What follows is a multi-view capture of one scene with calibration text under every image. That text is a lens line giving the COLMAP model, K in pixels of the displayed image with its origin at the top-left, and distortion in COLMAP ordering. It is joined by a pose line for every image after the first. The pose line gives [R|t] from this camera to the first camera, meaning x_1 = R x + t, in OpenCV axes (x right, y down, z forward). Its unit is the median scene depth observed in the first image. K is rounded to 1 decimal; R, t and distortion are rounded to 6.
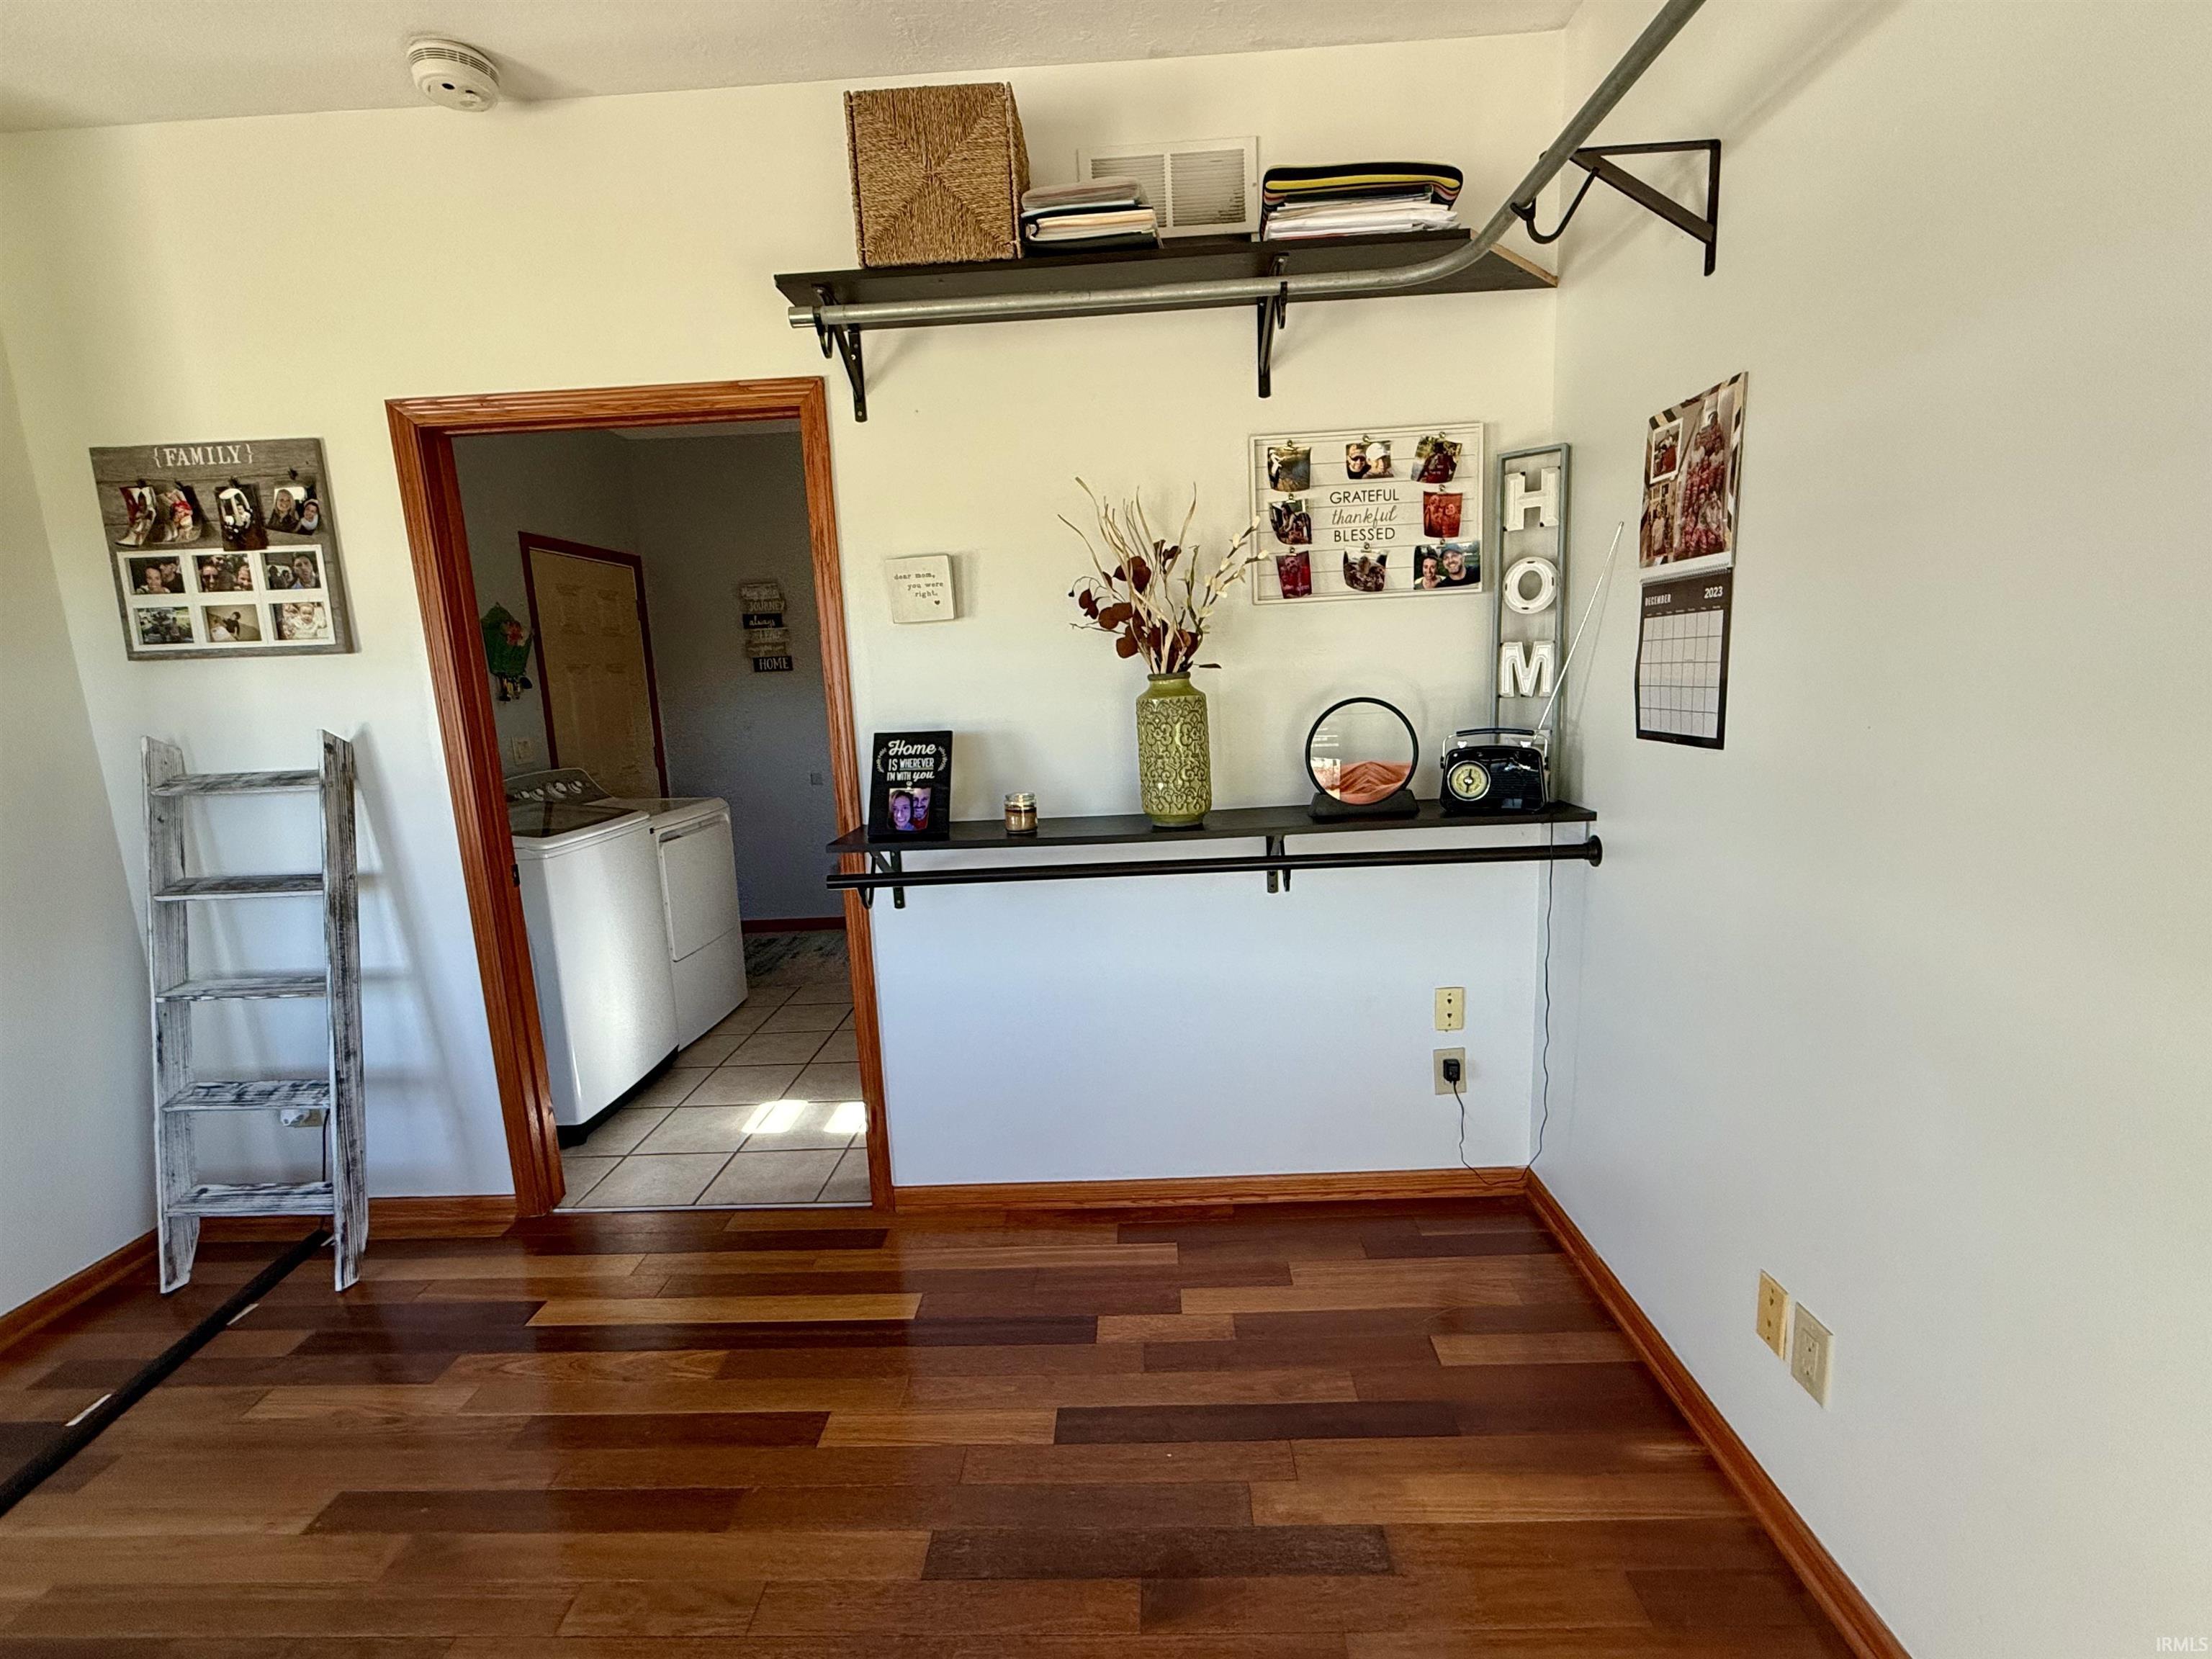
lens RADIAL K [[968.0, 0, 1106.9], [0, 968.0, 830.3], [0, 0, 1]] dist [-0.004061, -0.000564]
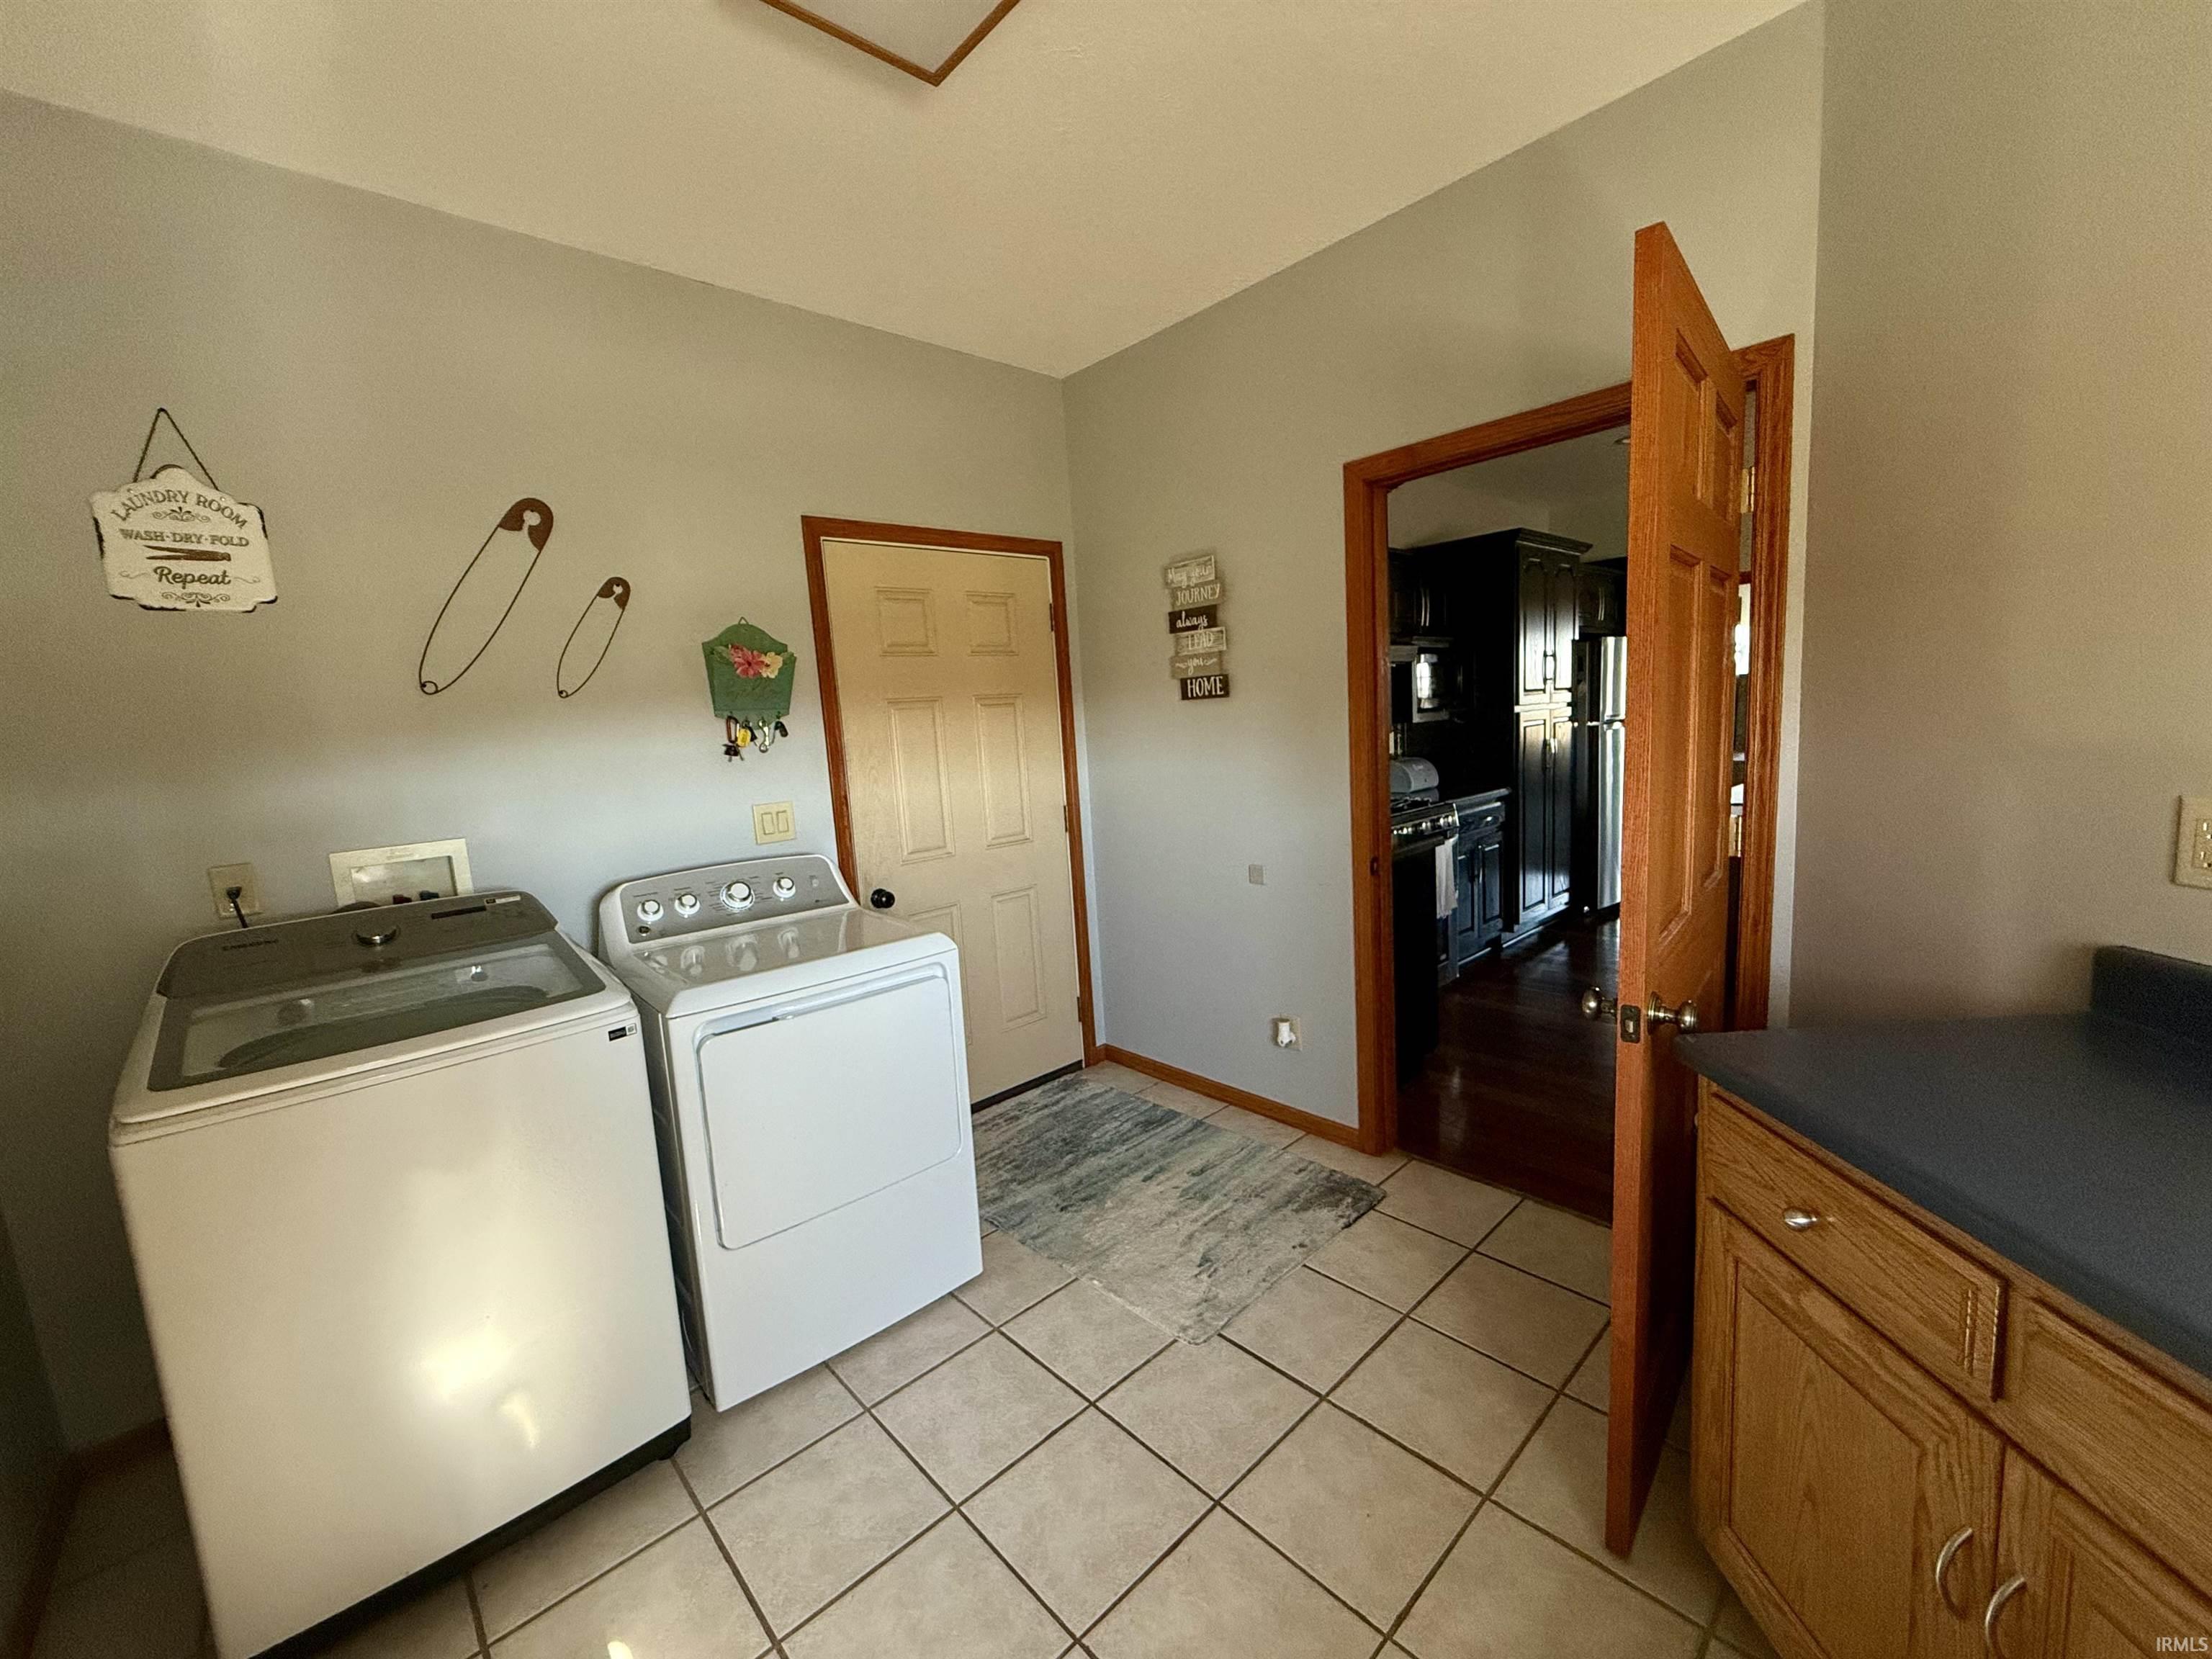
lens RADIAL K [[884.1, 0, 1107.8], [0, 884.1, 833.8], [0, 0, 1]] dist [0.002620, -0.000078]
pose [[0.700785, 0.094667, -0.707063, 0.025142], [-0.084996, 0.995176, 0.049001, -0.101573], [0.708291, 0.025758, 0.705451, 0.562196]]
